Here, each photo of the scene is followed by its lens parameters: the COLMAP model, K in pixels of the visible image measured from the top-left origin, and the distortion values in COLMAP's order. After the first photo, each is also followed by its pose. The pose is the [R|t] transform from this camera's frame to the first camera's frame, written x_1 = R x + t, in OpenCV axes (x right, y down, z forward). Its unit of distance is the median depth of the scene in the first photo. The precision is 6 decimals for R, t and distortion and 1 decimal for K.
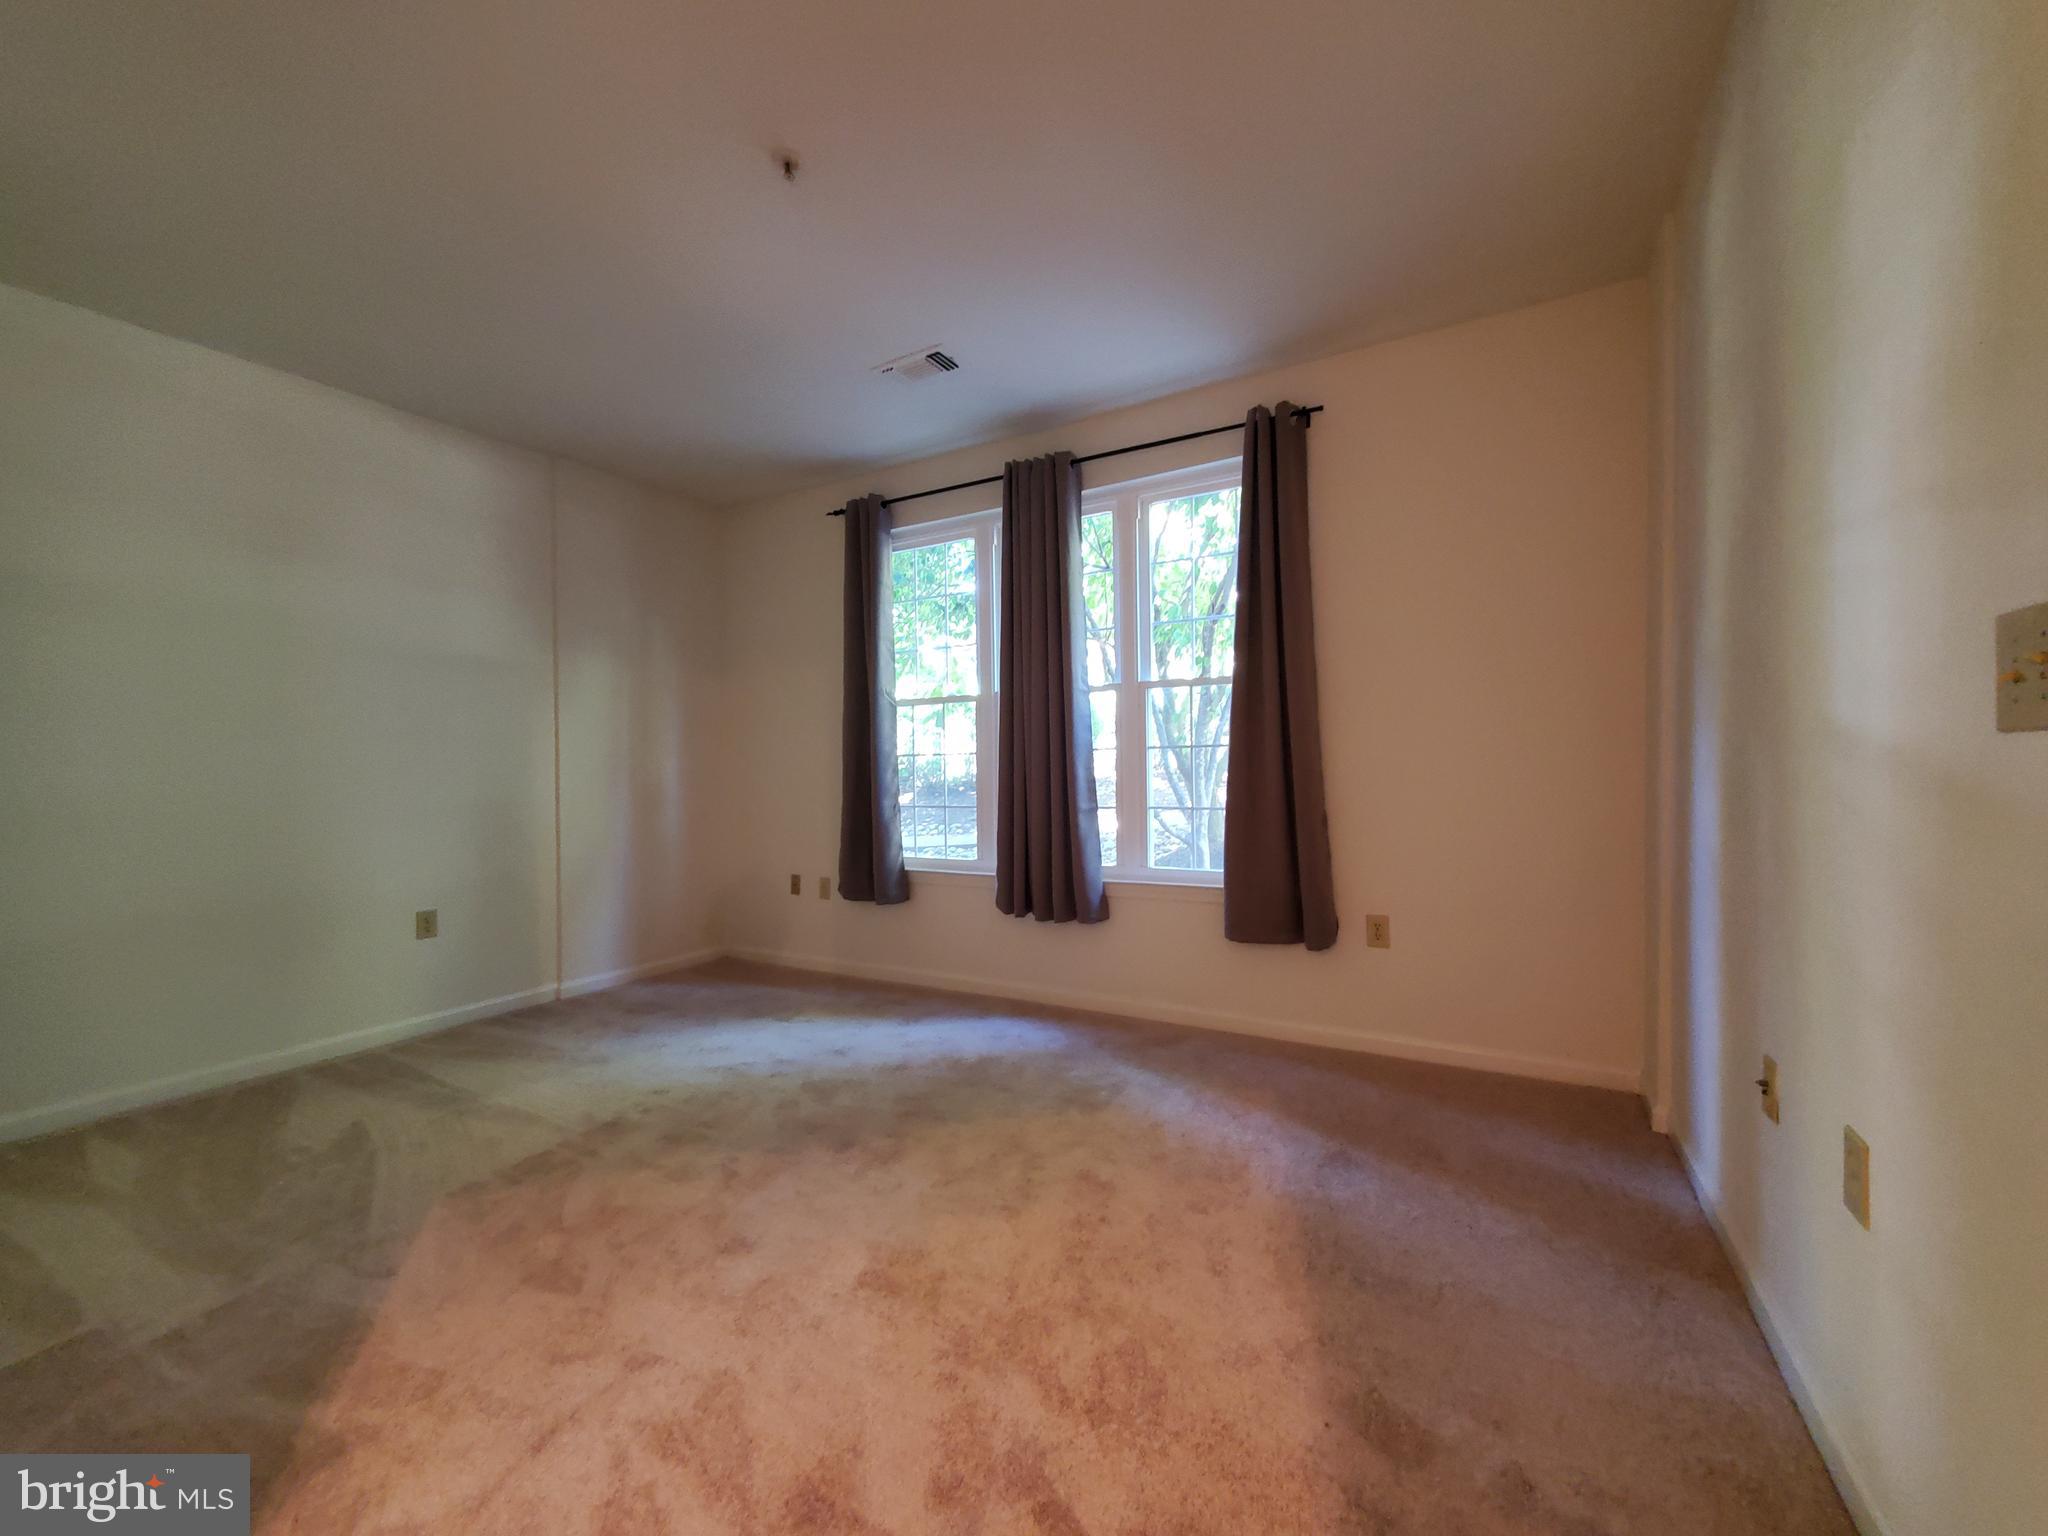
lens RADIAL K [[812.1, 0, 1019.4], [0, 812.1, 773.3], [0, 0, 1]] dist [0.000570, -0.000246]
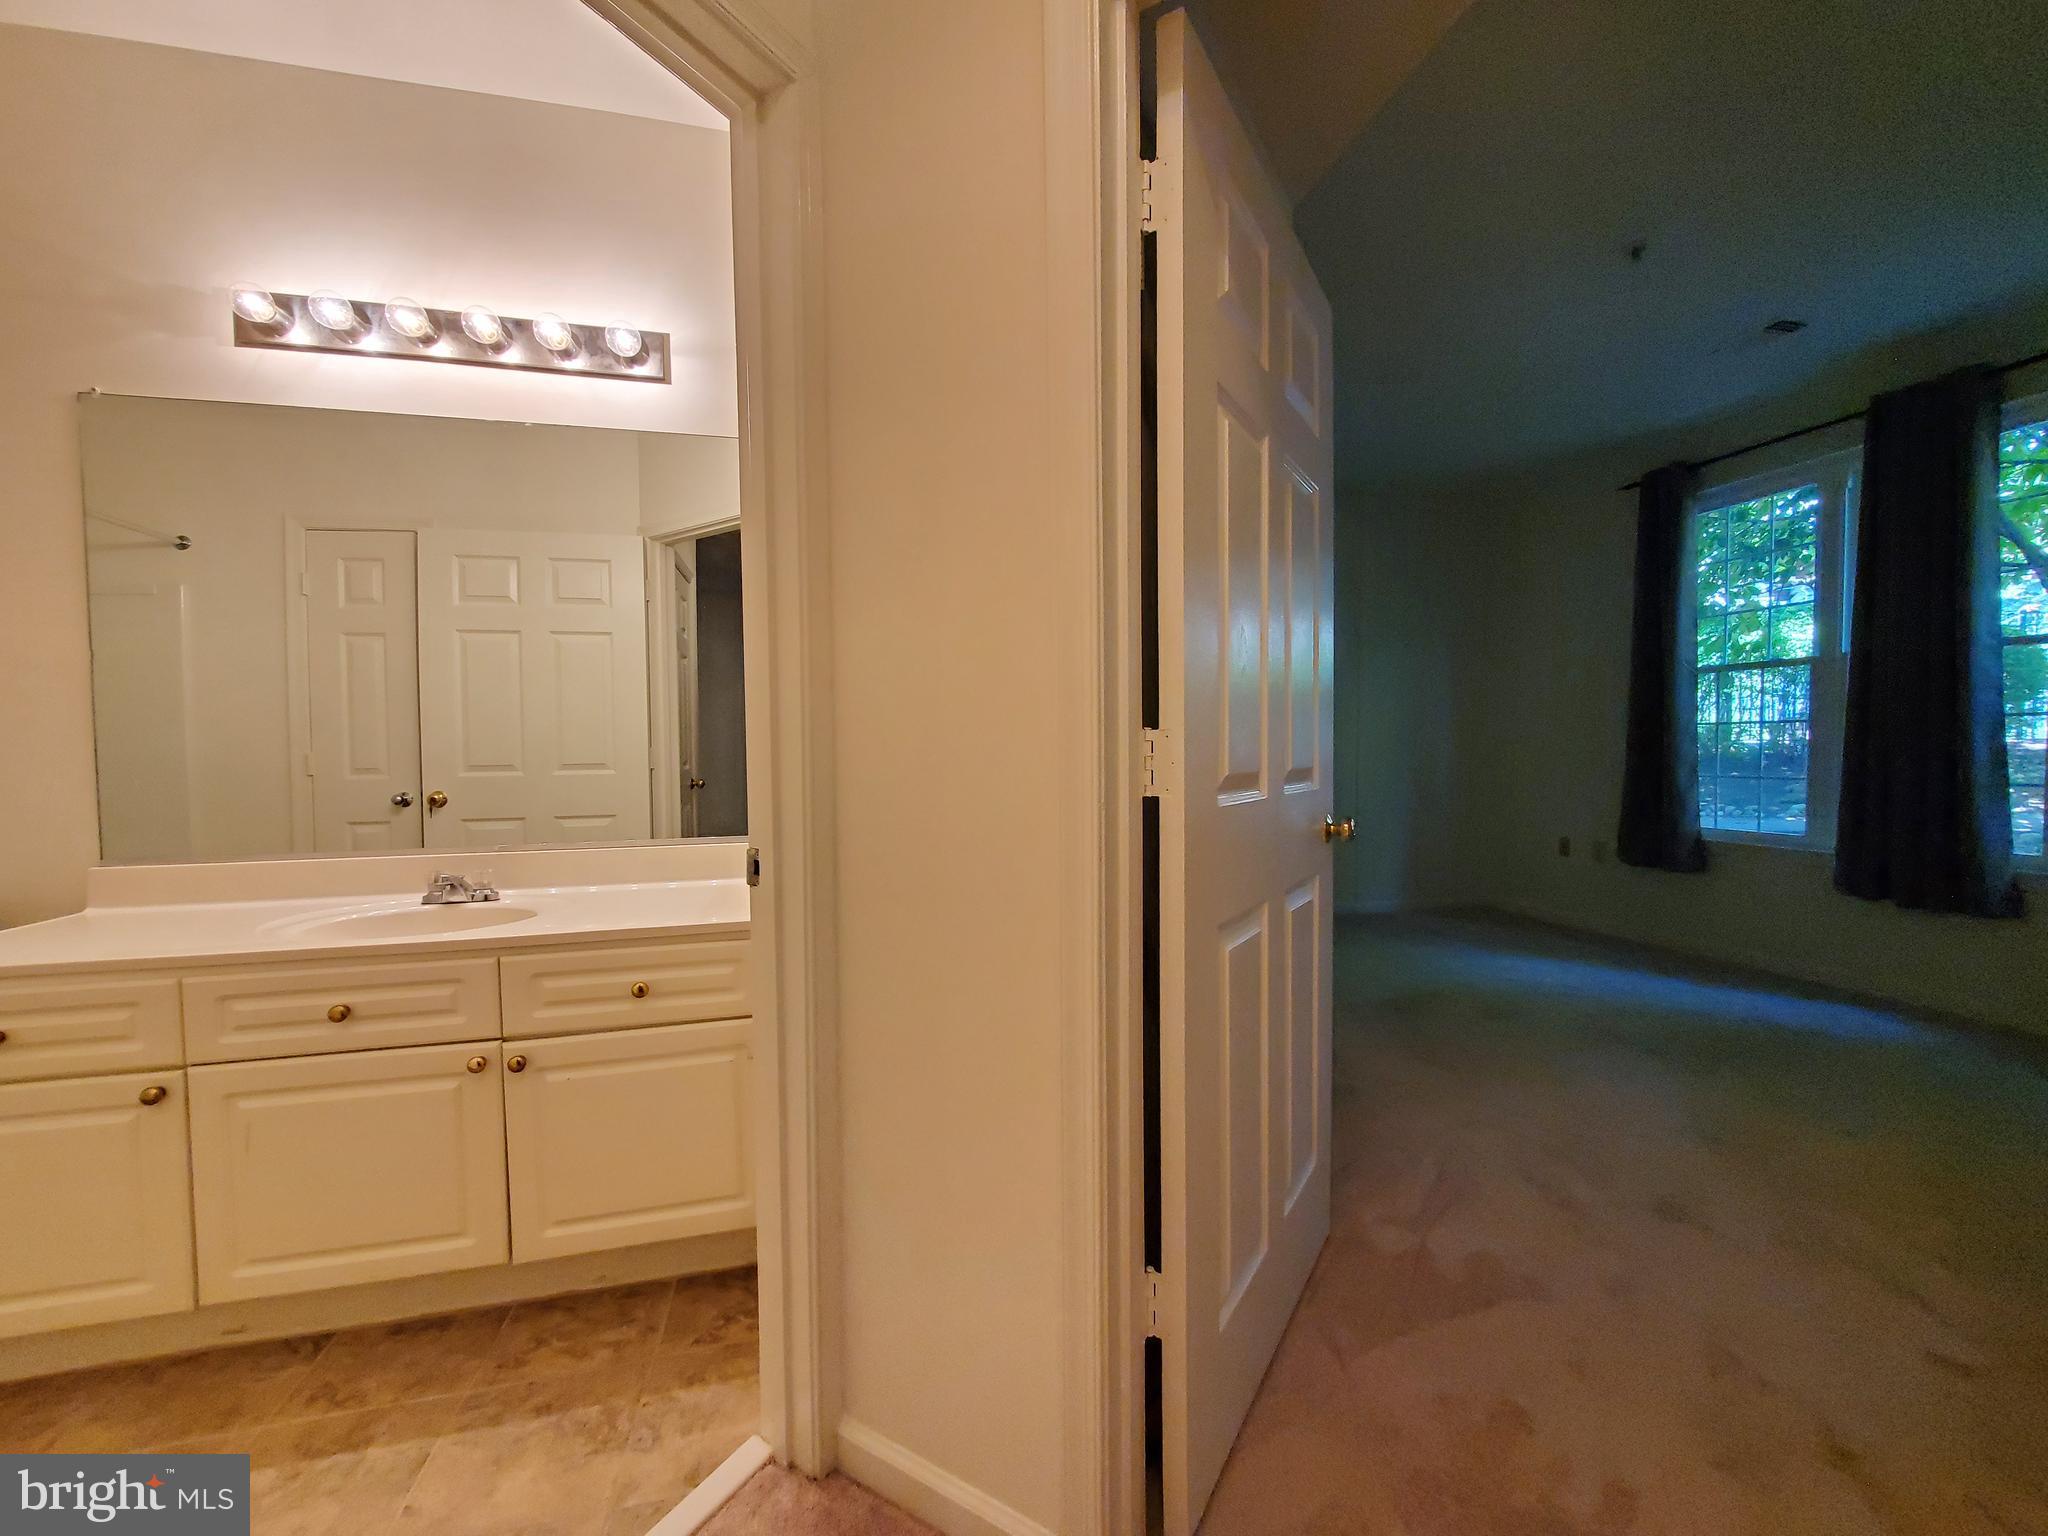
lens RADIAL K [[812.1, 0, 1019.4], [0, 812.1, 773.3], [0, 0, 1]] dist [0.000570, -0.000246]
pose [[0.691316, 0.034278, -0.721739, -0.005530], [-0.004537, 0.999060, 0.043104, -0.000661], [0.722538, -0.026524, 0.690822, -0.287949]]
